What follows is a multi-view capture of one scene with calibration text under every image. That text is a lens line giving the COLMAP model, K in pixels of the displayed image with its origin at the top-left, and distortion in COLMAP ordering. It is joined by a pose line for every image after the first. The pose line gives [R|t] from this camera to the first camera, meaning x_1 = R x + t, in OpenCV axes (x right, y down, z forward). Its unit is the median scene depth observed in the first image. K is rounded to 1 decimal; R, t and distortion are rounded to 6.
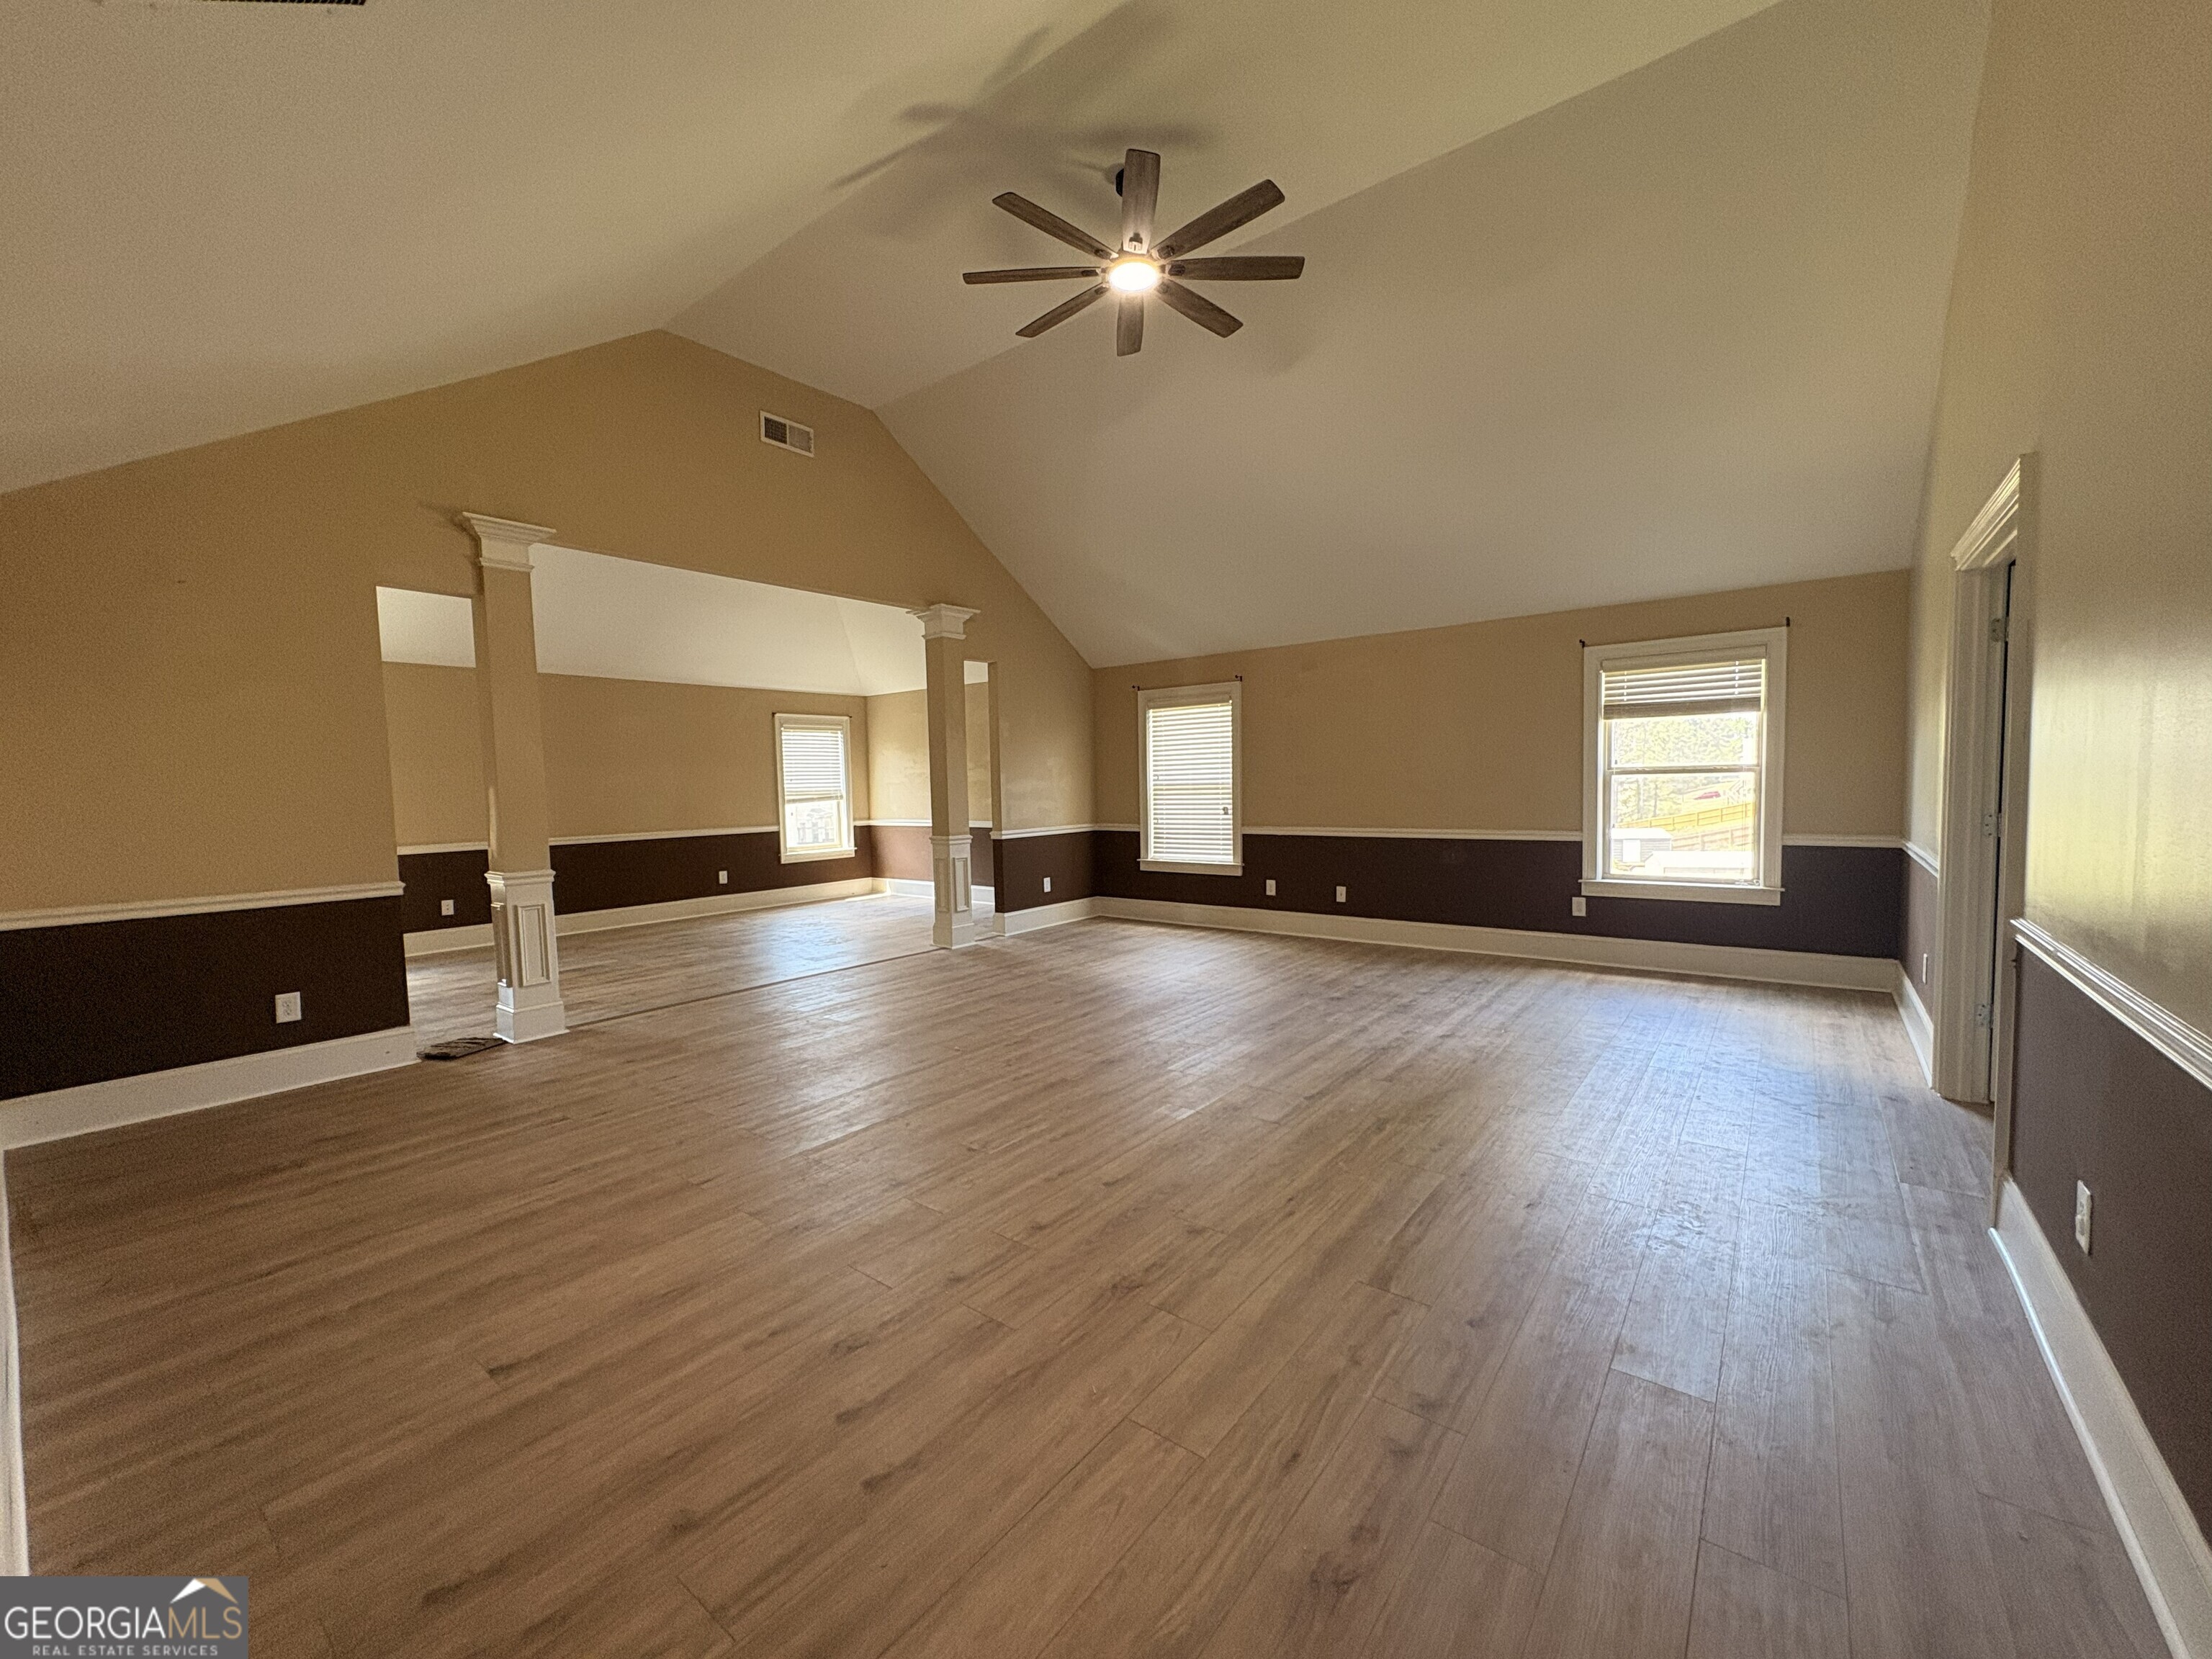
lens RADIAL K [[881.3, 0, 1096.6], [0, 881.3, 836.6], [0, 0, 1]] dist [0.000713, 0.000031]
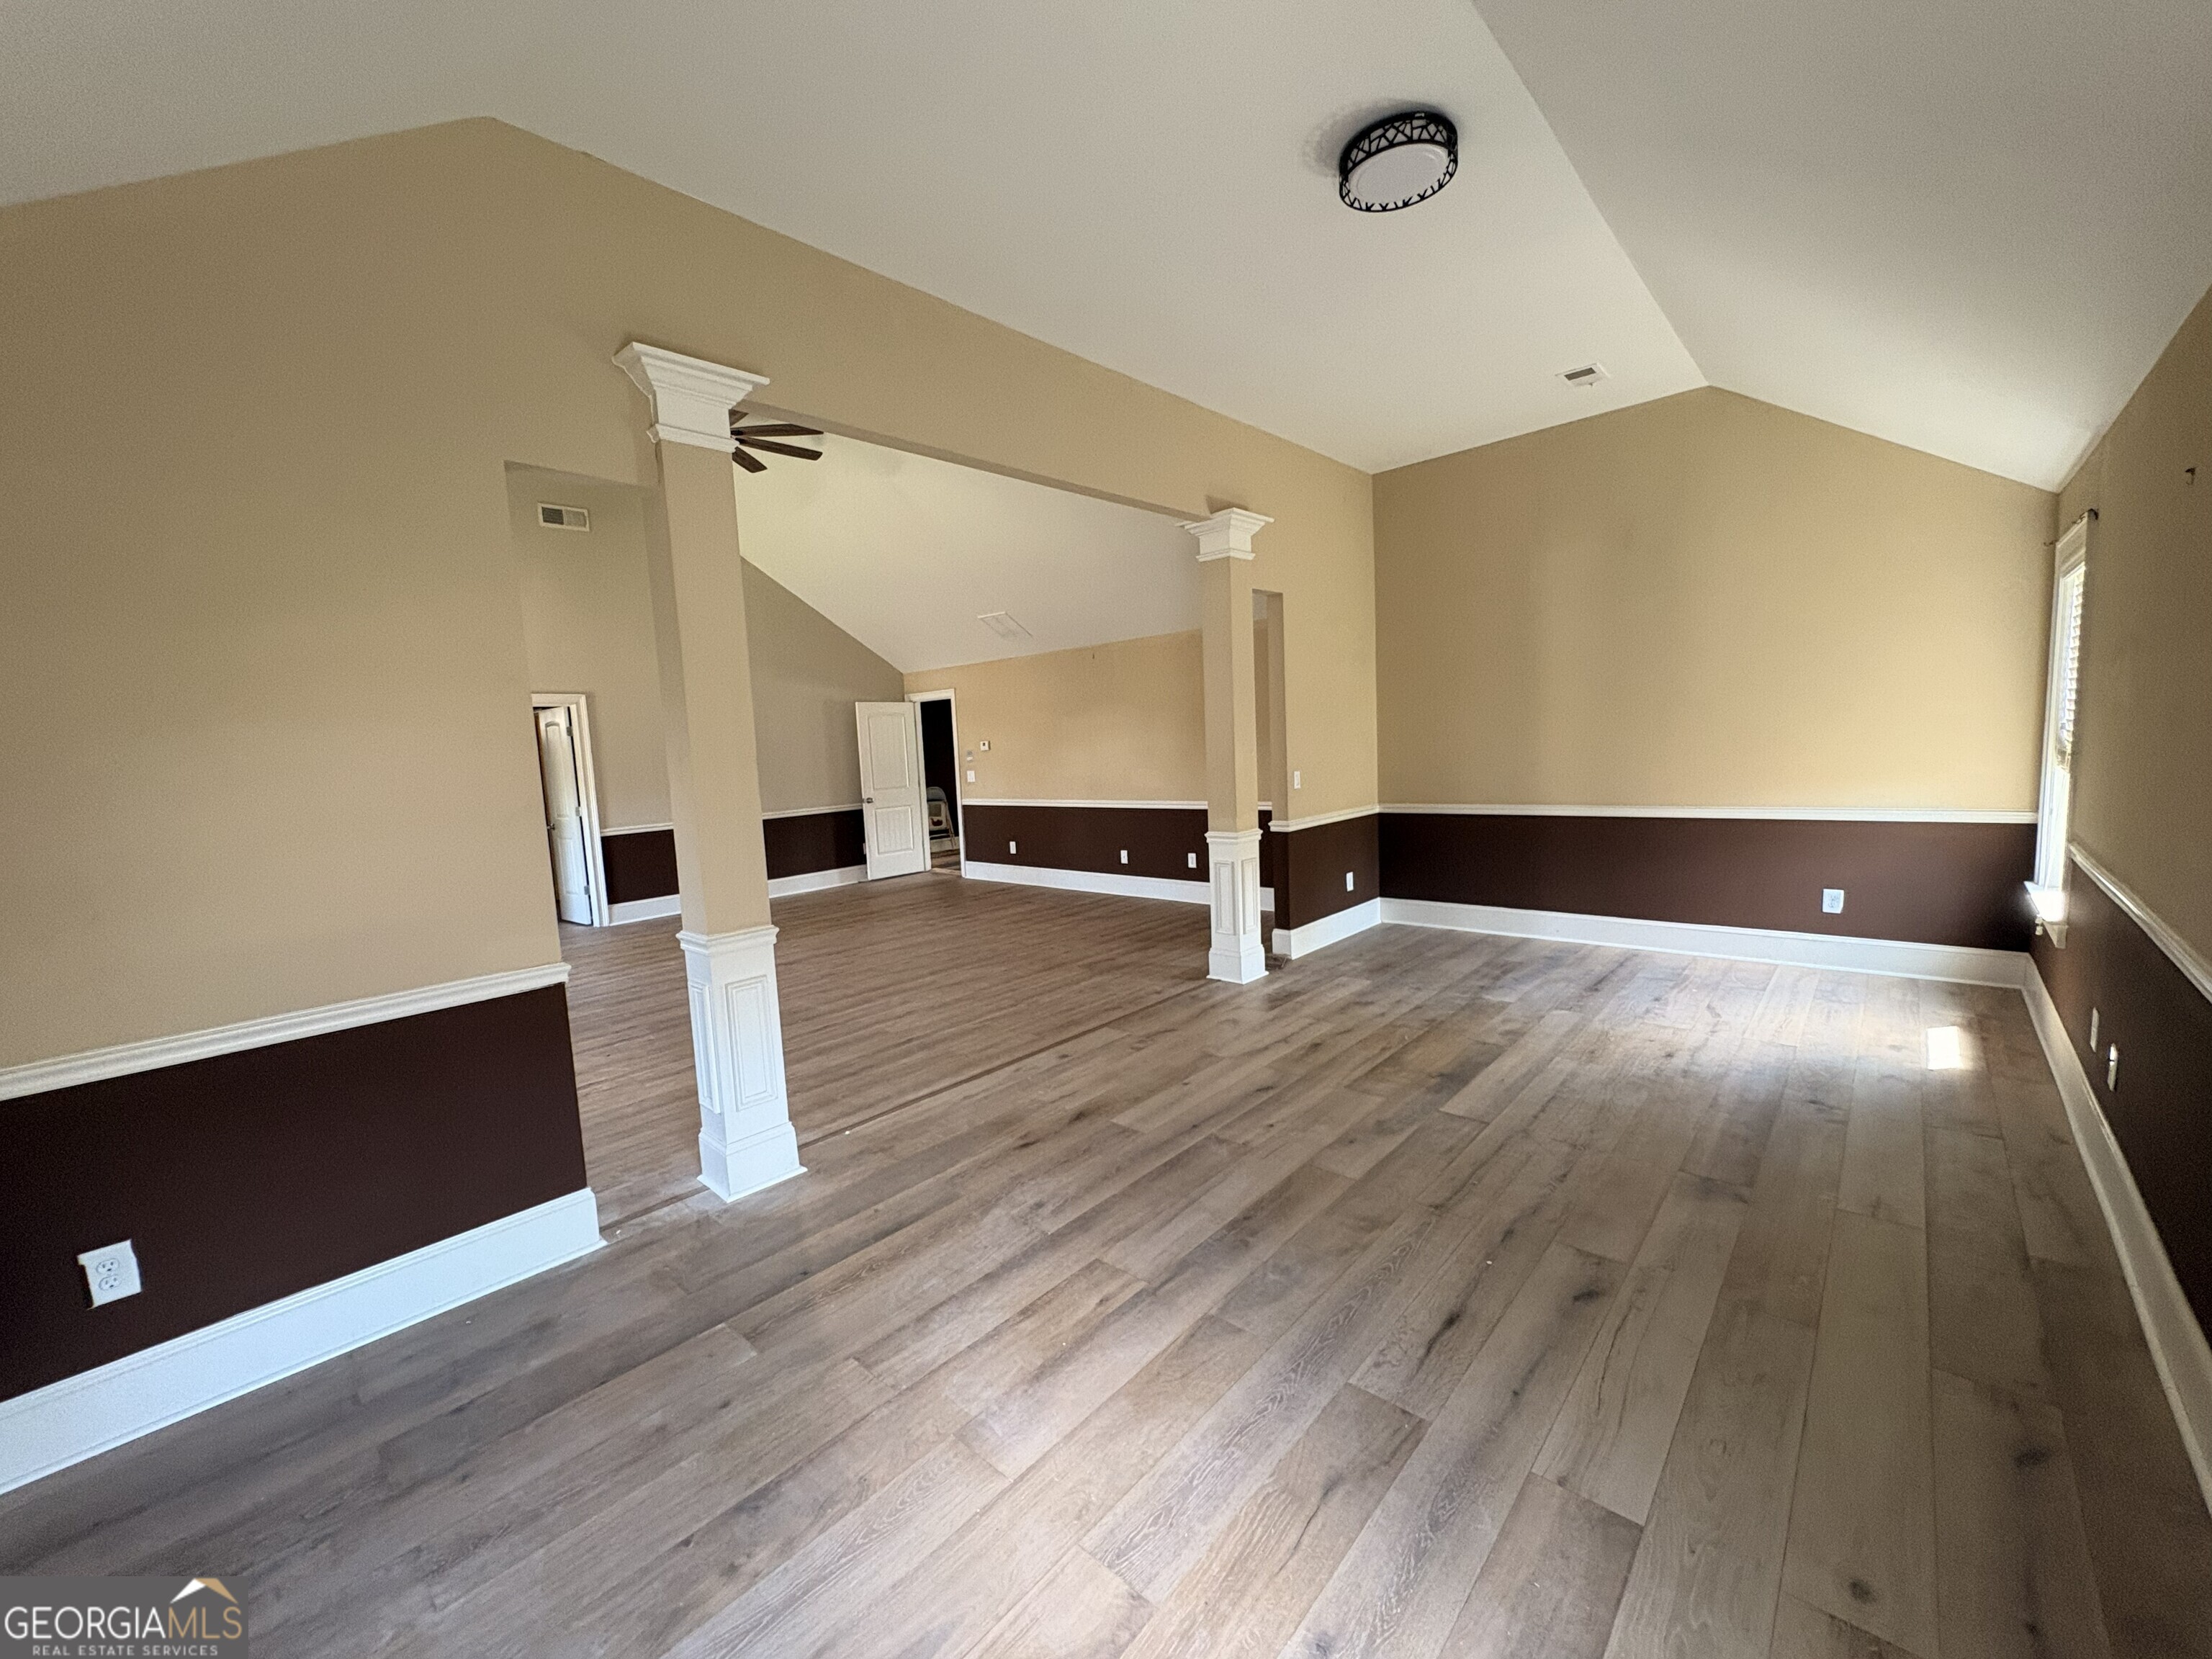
lens RADIAL K [[881.3, 0, 1099.9], [0, 881.3, 823.4], [0, 0, 1]] dist [0.000713, 0.000031]
pose [[-0.994934, 0.064391, 0.077206, -0.358216], [0.075856, 0.984809, 0.156196, -0.098082], [-0.065976, 0.161261, -0.984704, 1.325499]]
